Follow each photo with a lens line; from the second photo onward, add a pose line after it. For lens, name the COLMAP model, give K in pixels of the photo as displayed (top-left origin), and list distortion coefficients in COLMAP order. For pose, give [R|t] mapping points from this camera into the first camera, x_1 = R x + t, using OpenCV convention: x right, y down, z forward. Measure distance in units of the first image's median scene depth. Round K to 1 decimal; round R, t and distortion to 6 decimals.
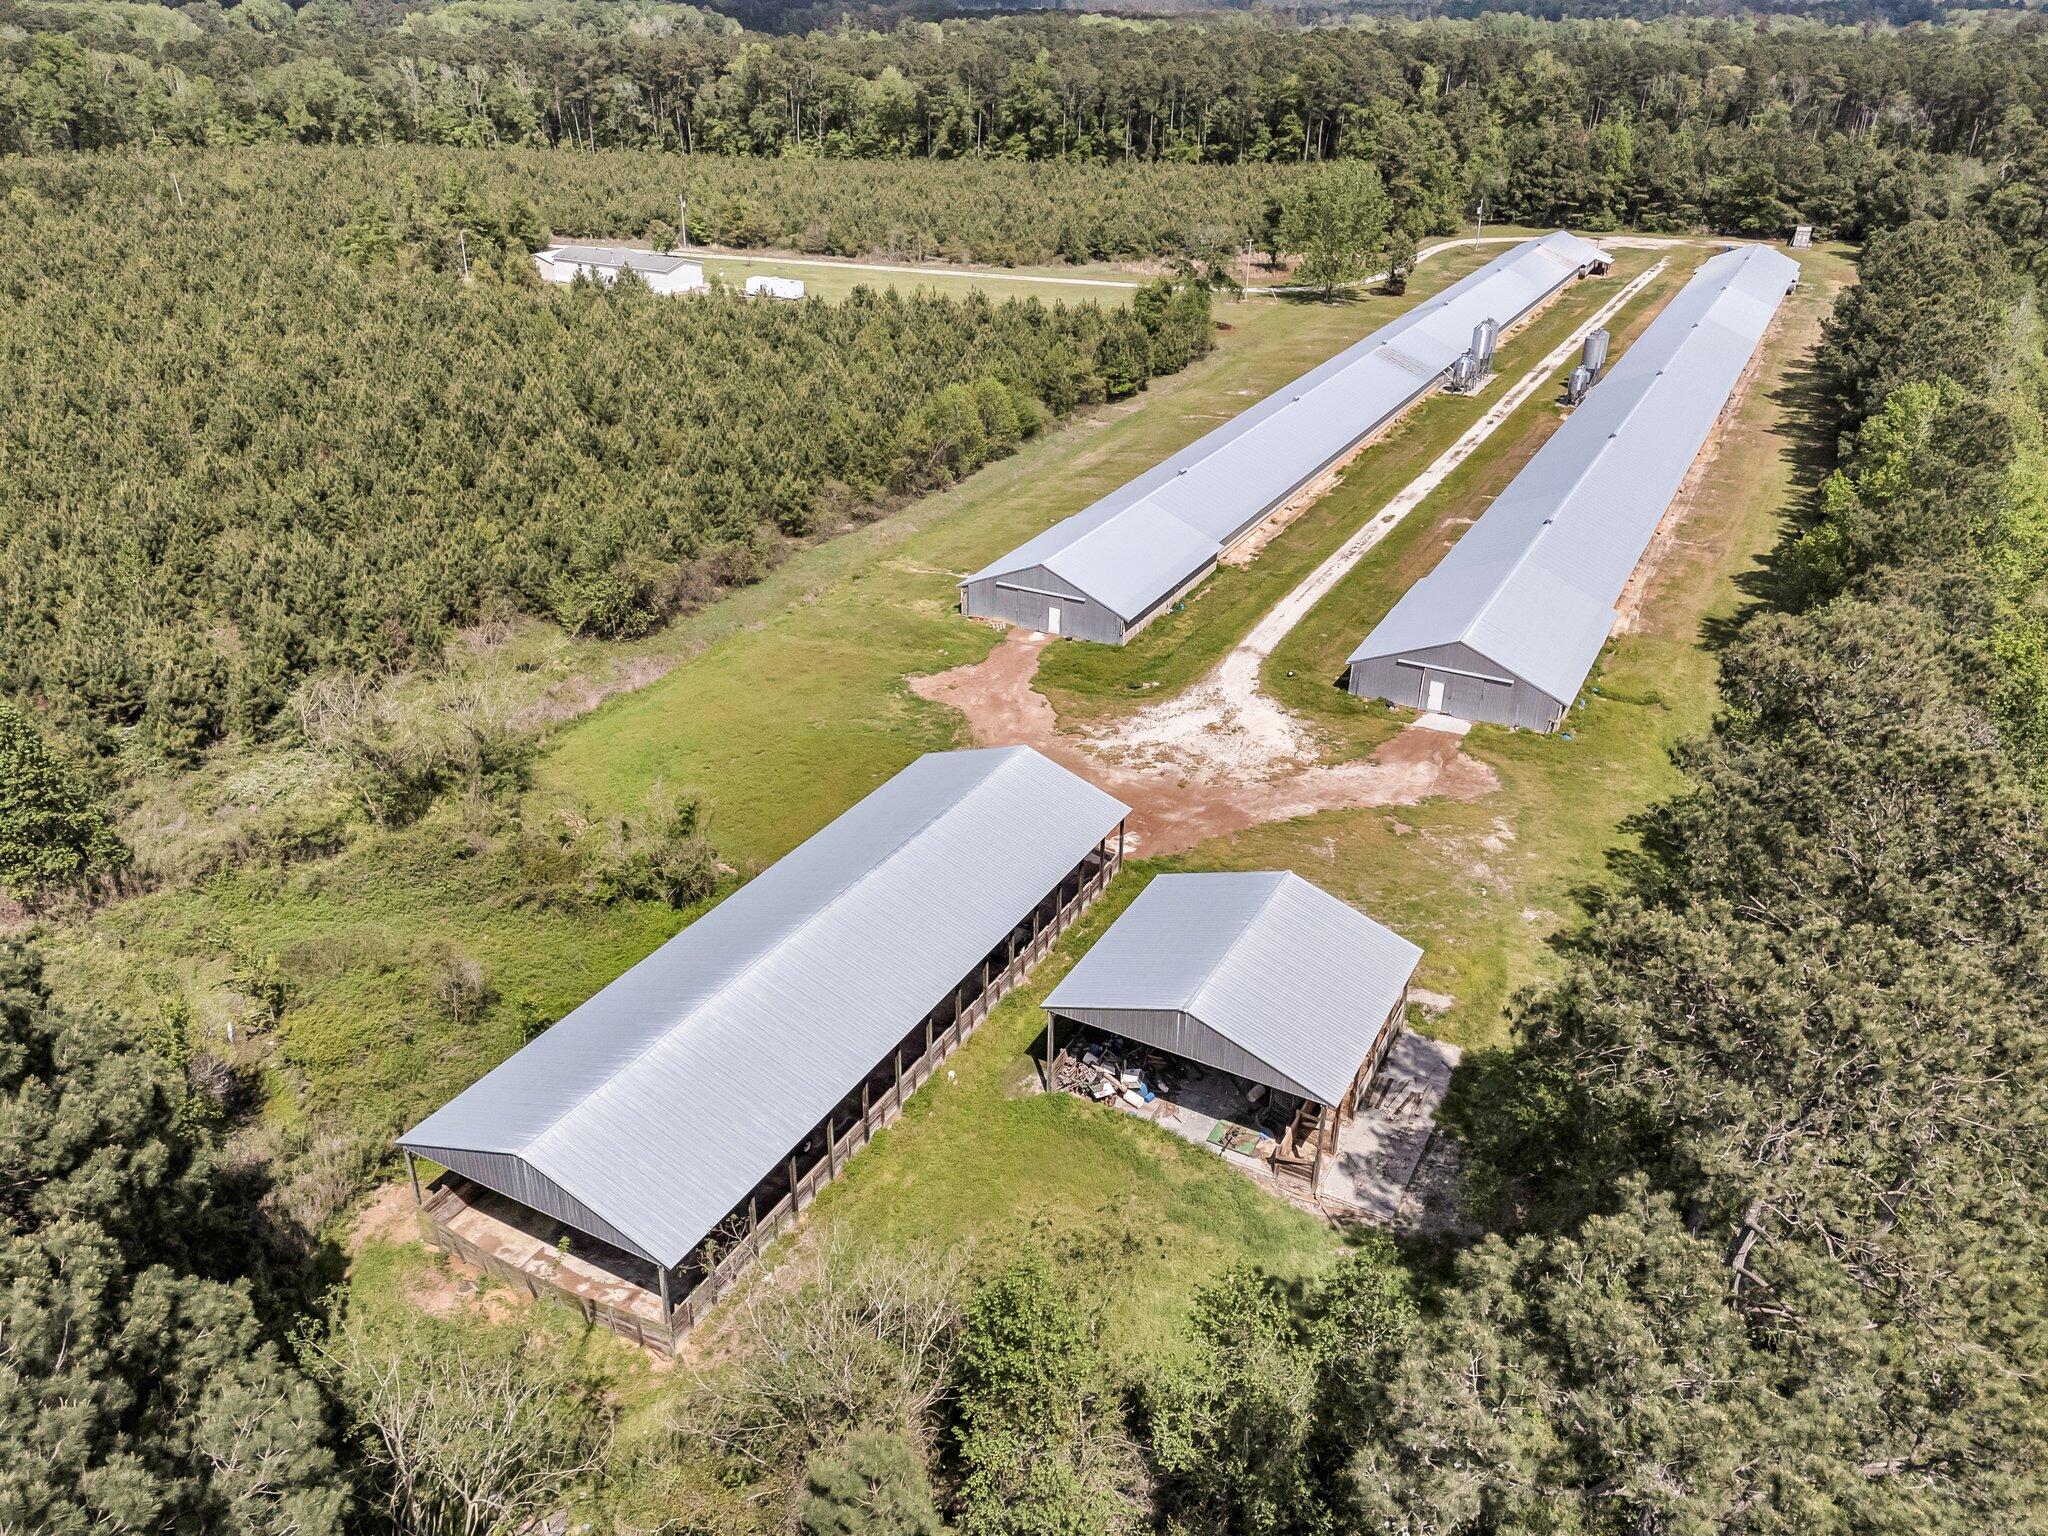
lens RADIAL K [[1524.6, 0, 1033.9], [0, 1524.6, 760.3], [0, 0, 1]] dist [0.085595, -0.076688]
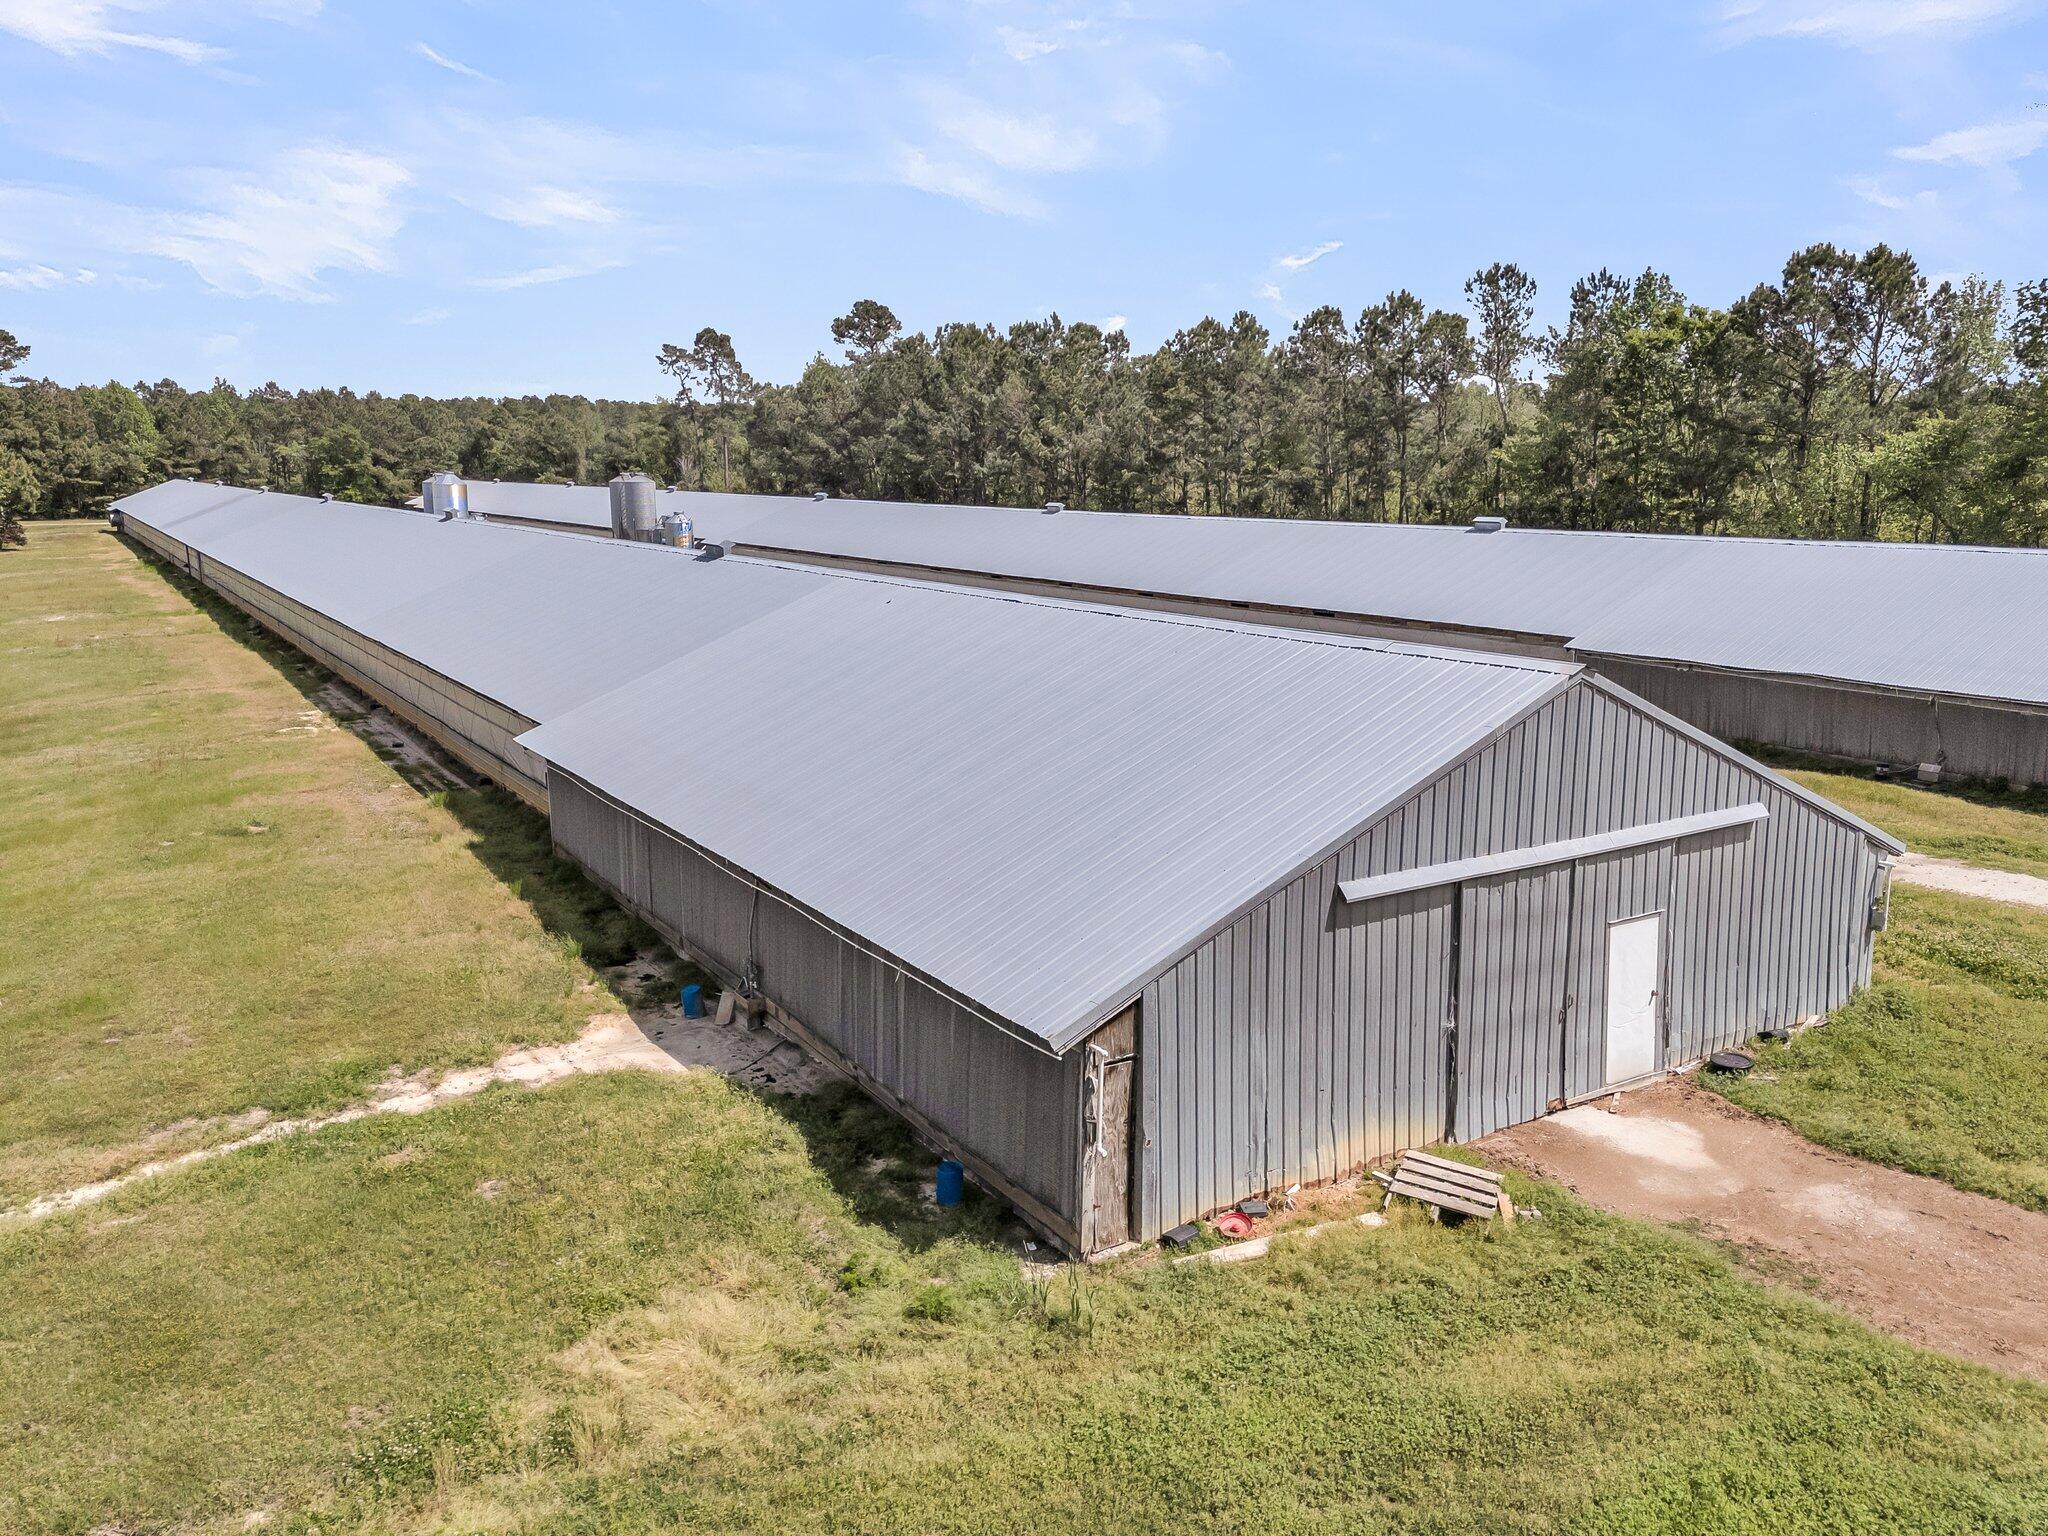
lens RADIAL K [[1524.6, 0, 1033.9], [0, 1524.6, 760.3], [0, 0, 1]] dist [0.085595, -0.076688]
pose [[0.494131, -0.173430, 0.851914, -0.066432], [0.394542, 0.917919, -0.041977, -0.056624], [-0.774707, 0.356858, 0.521997, 0.402479]]
